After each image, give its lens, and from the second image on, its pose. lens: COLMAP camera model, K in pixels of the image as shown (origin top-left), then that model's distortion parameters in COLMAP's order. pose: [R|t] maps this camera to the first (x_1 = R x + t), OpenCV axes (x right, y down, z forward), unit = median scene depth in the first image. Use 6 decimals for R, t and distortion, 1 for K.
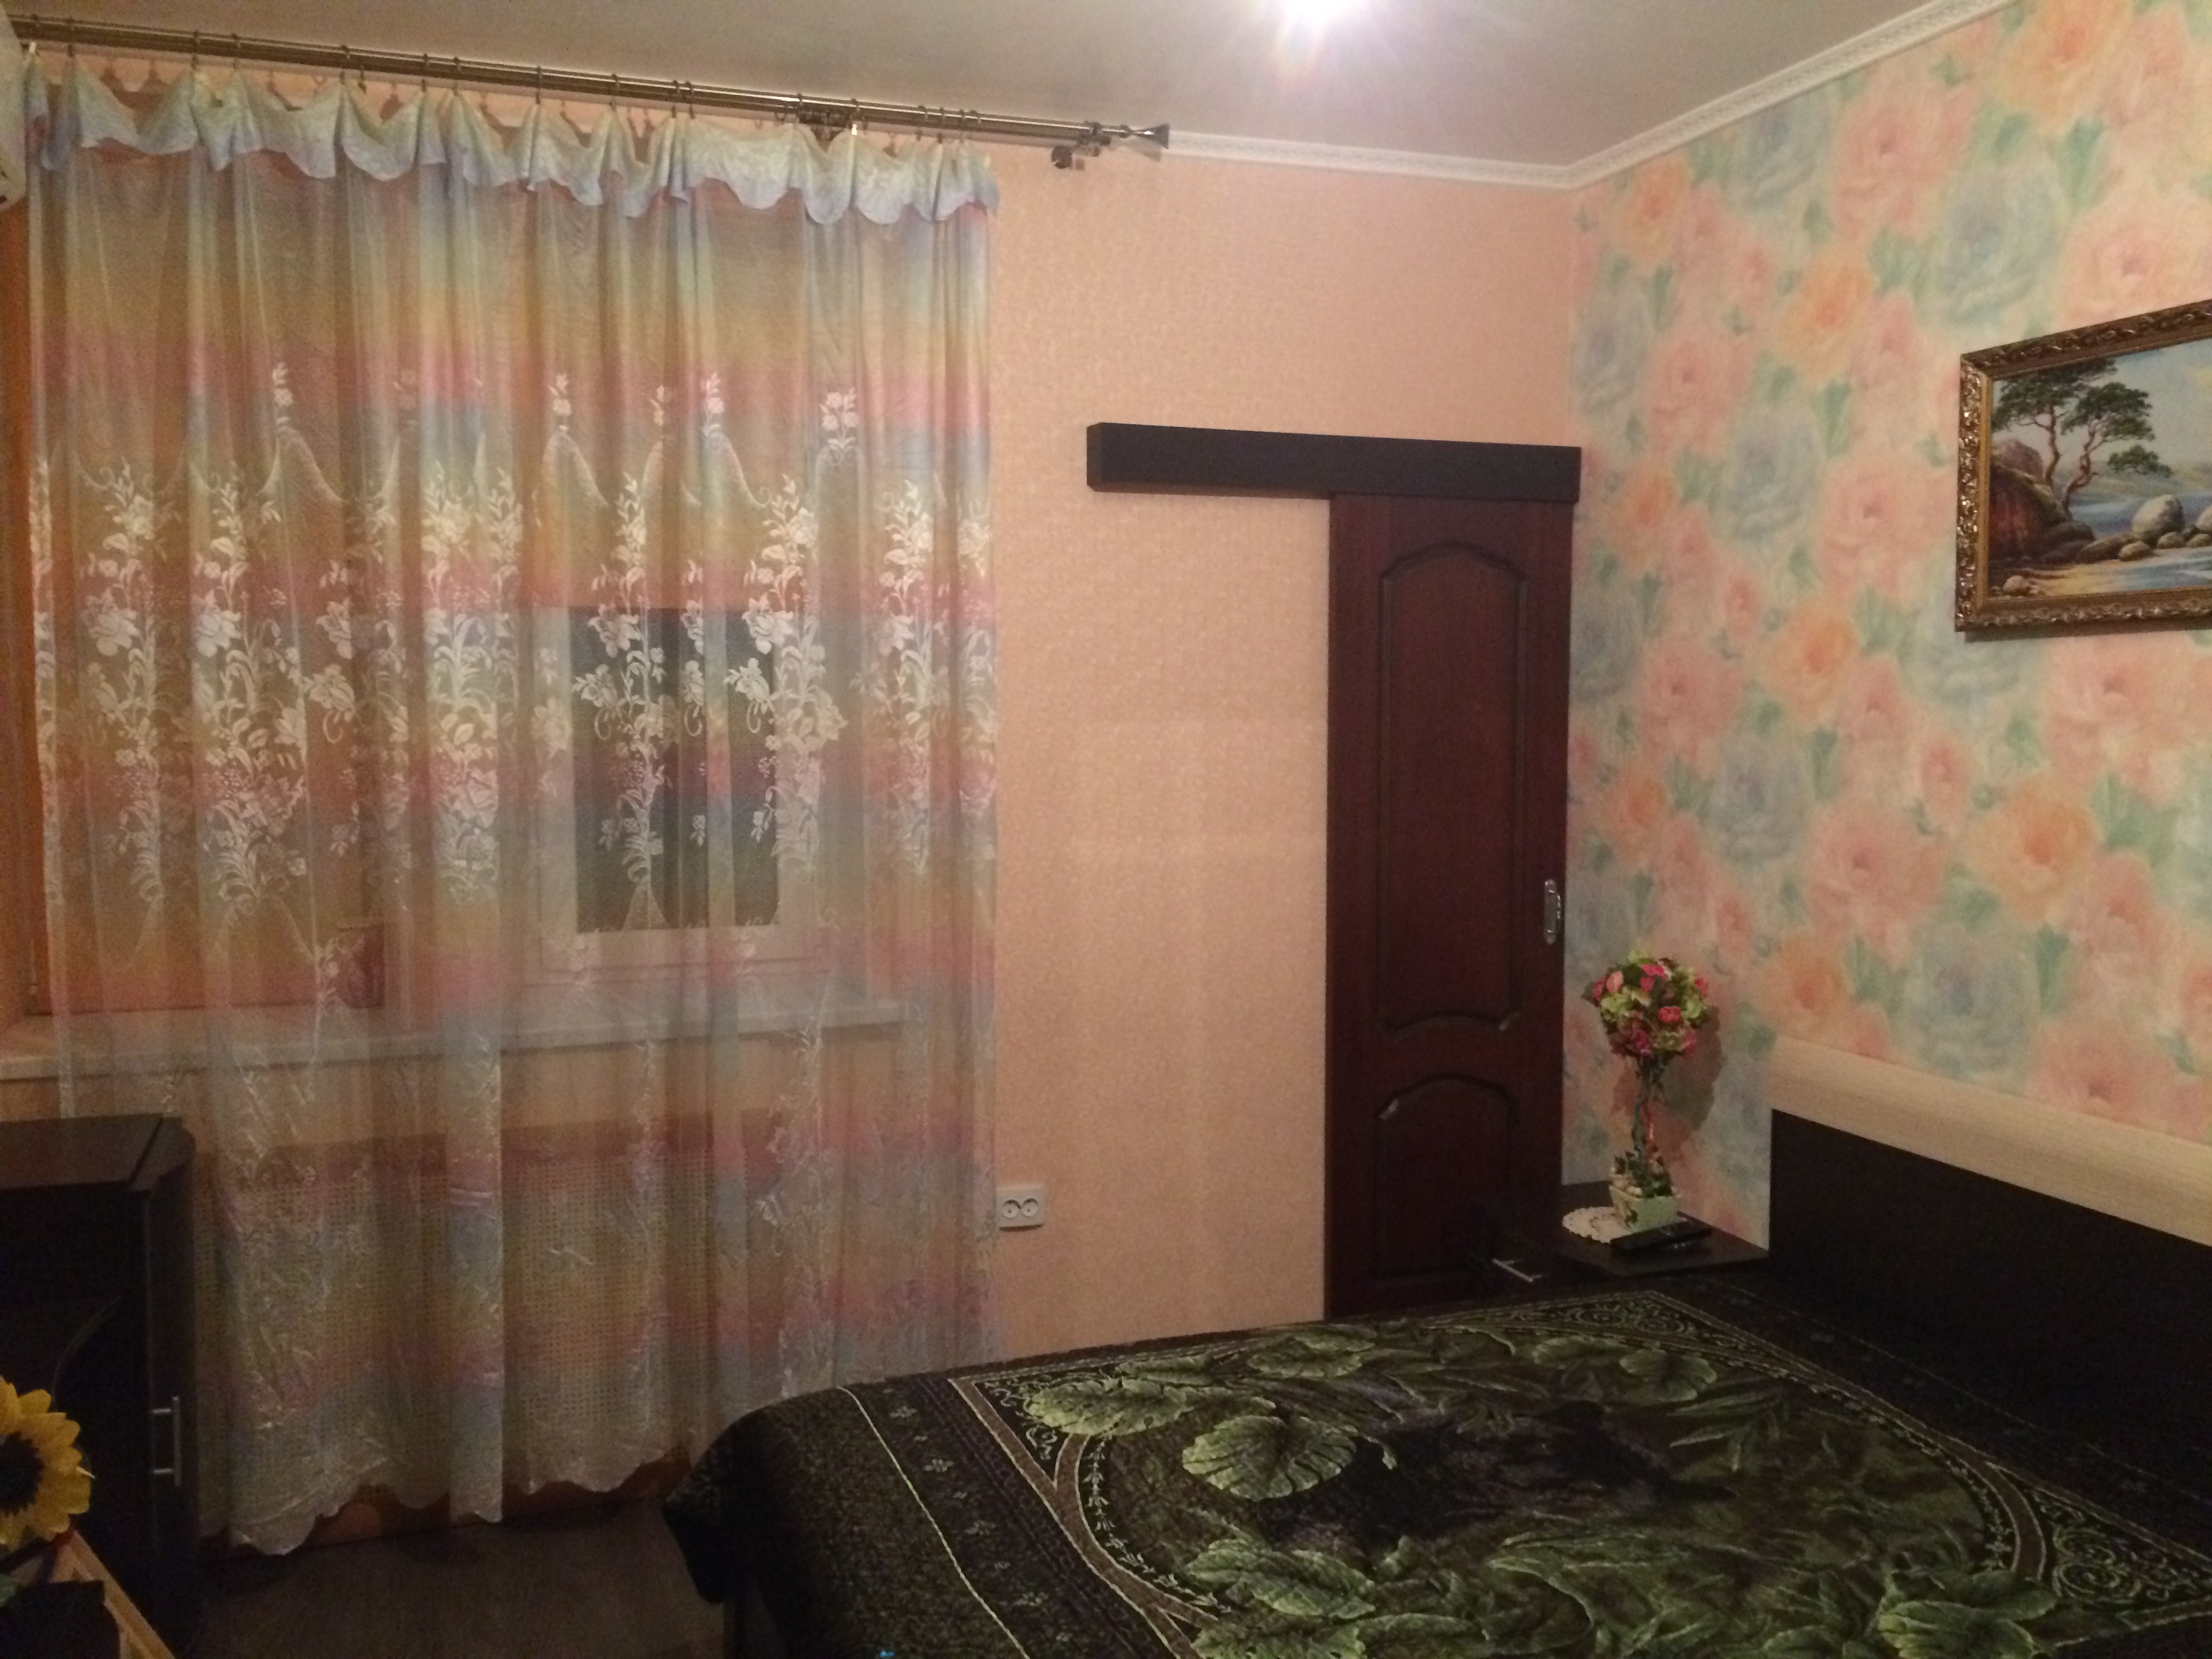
lens RADIAL K [[1904.7, 0, 1092.5], [0, 1904.7, 820.7], [0, 0, 1]] dist [0.019792, 0.011169]
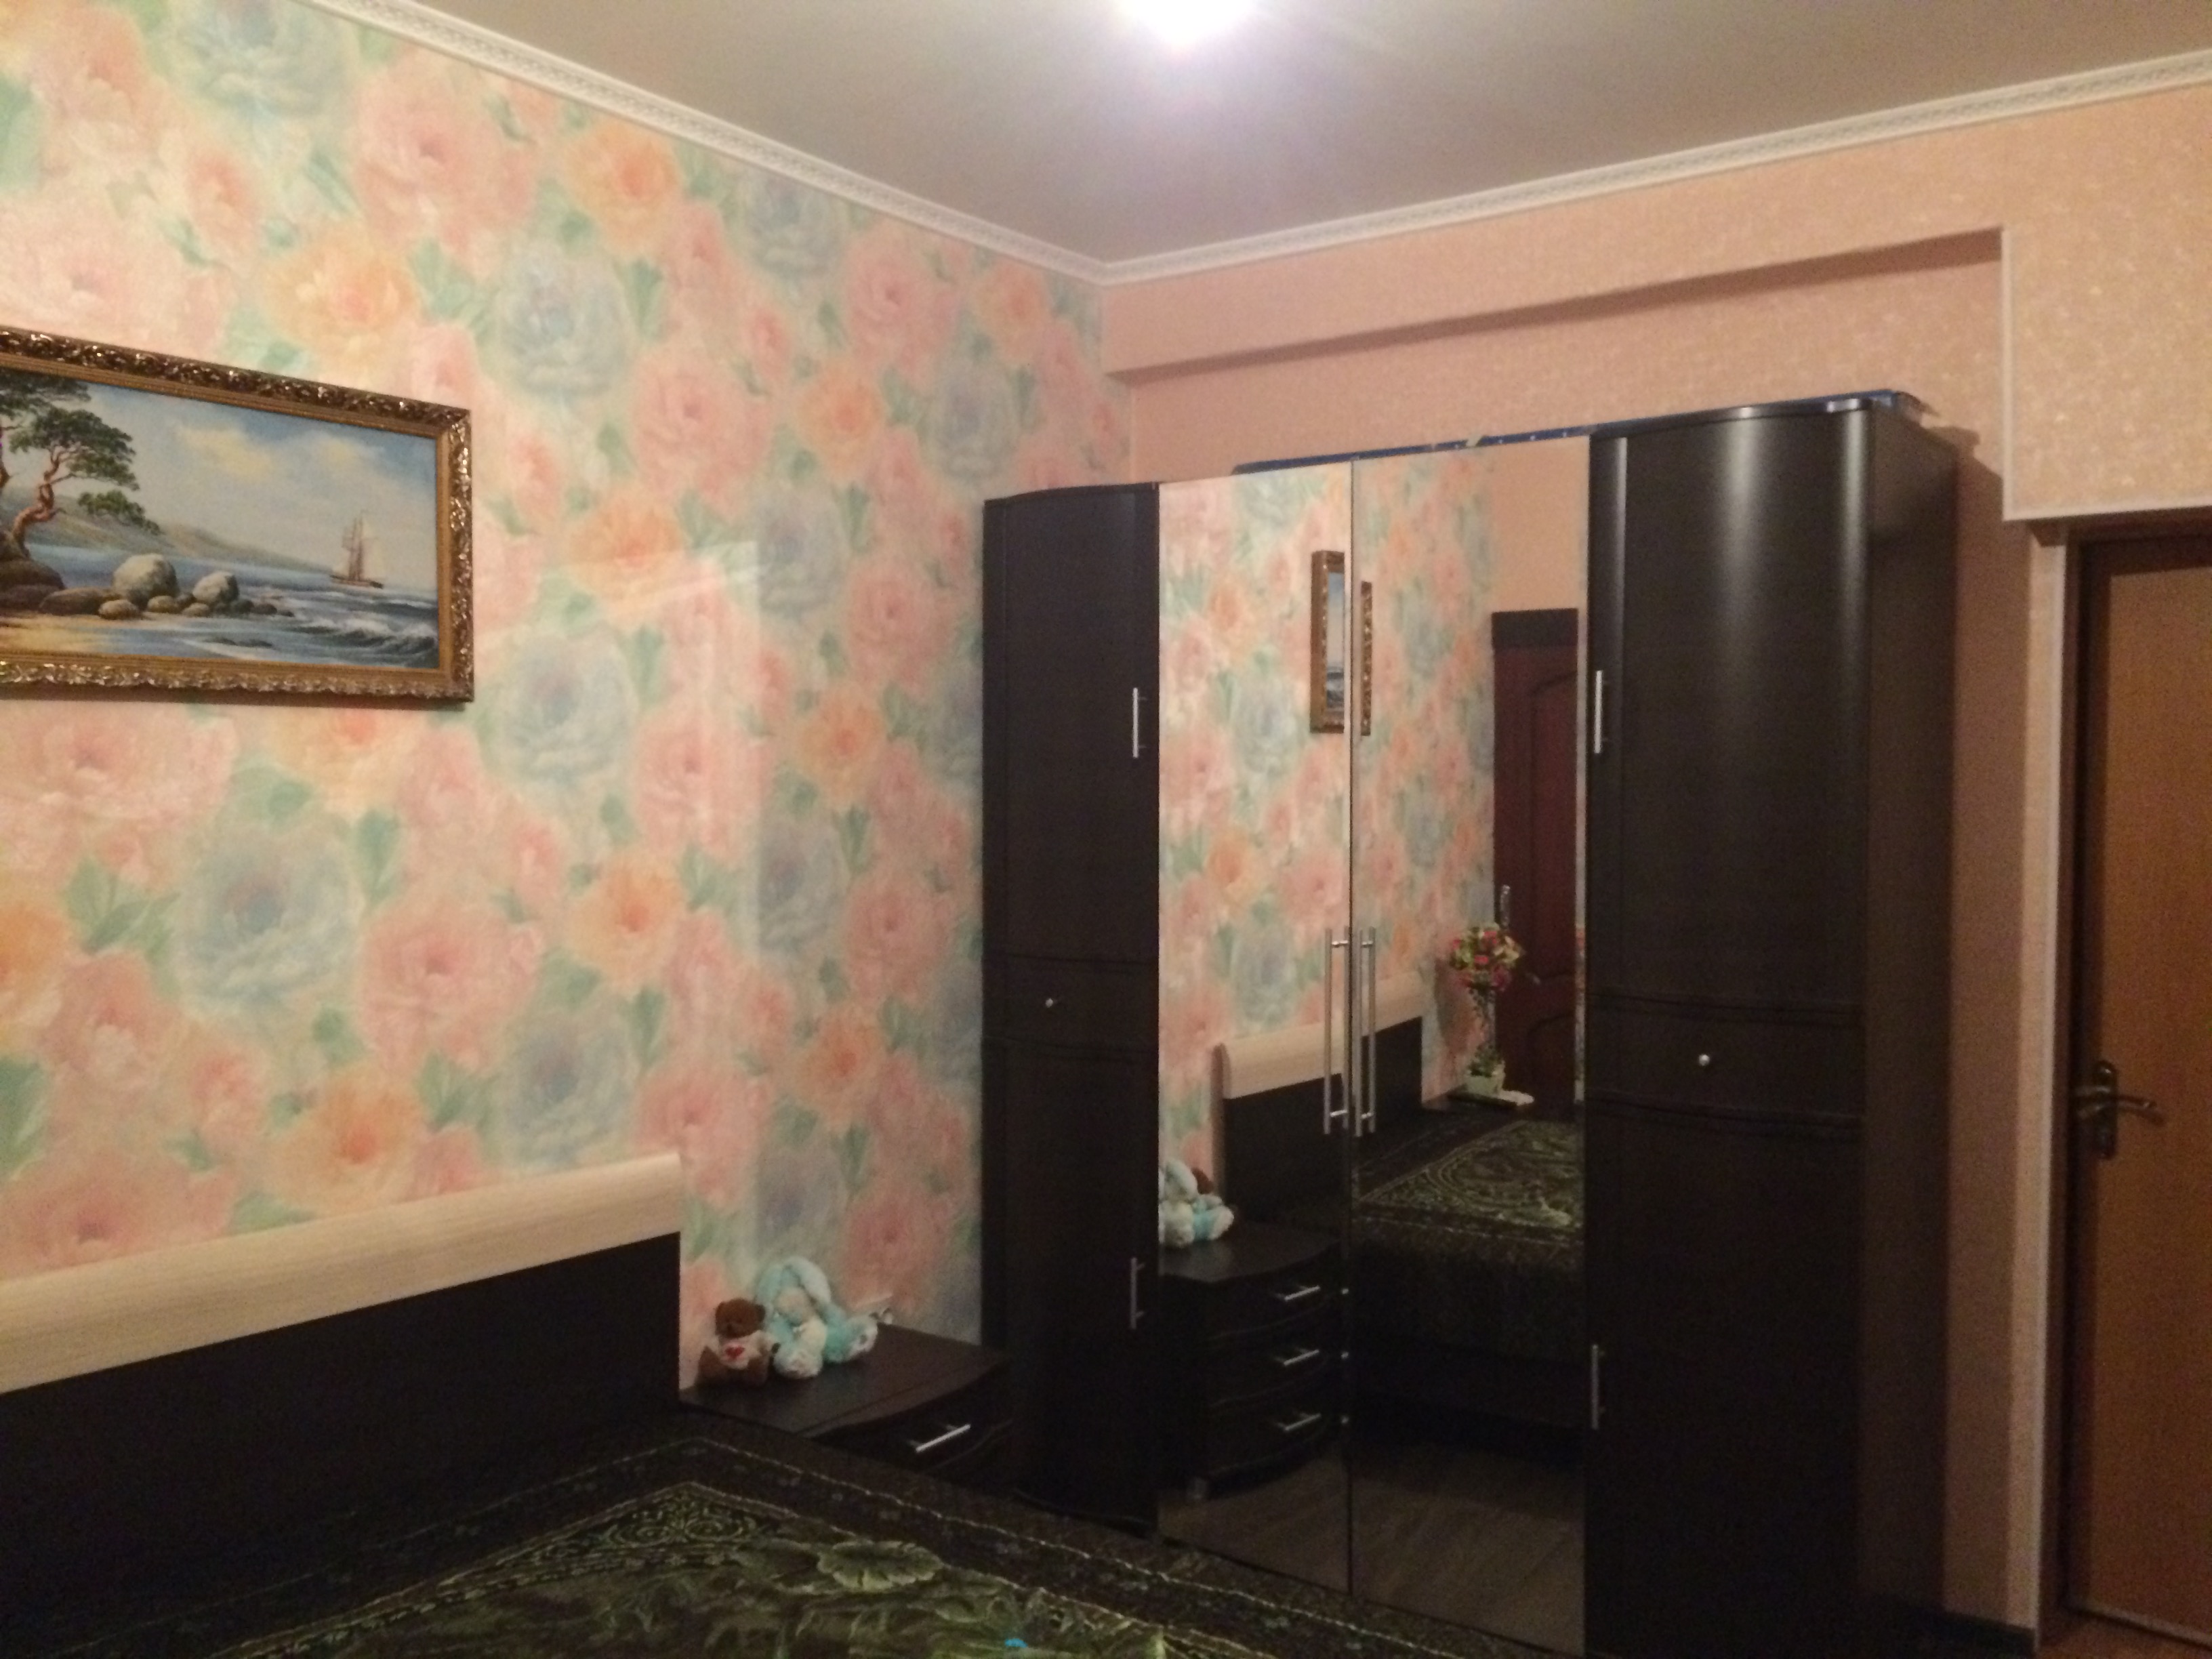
lens RADIAL K [[1904.7, 0, 1089.5], [0, 1904.7, 840.3], [0, 0, 1]] dist [0.019792, 0.011169]
pose [[-0.543402, -0.020315, 0.839227, -0.449858], [0.060739, 0.996135, 0.063442, -0.063371], [-0.837272, 0.085448, -0.540068, 1.117149]]
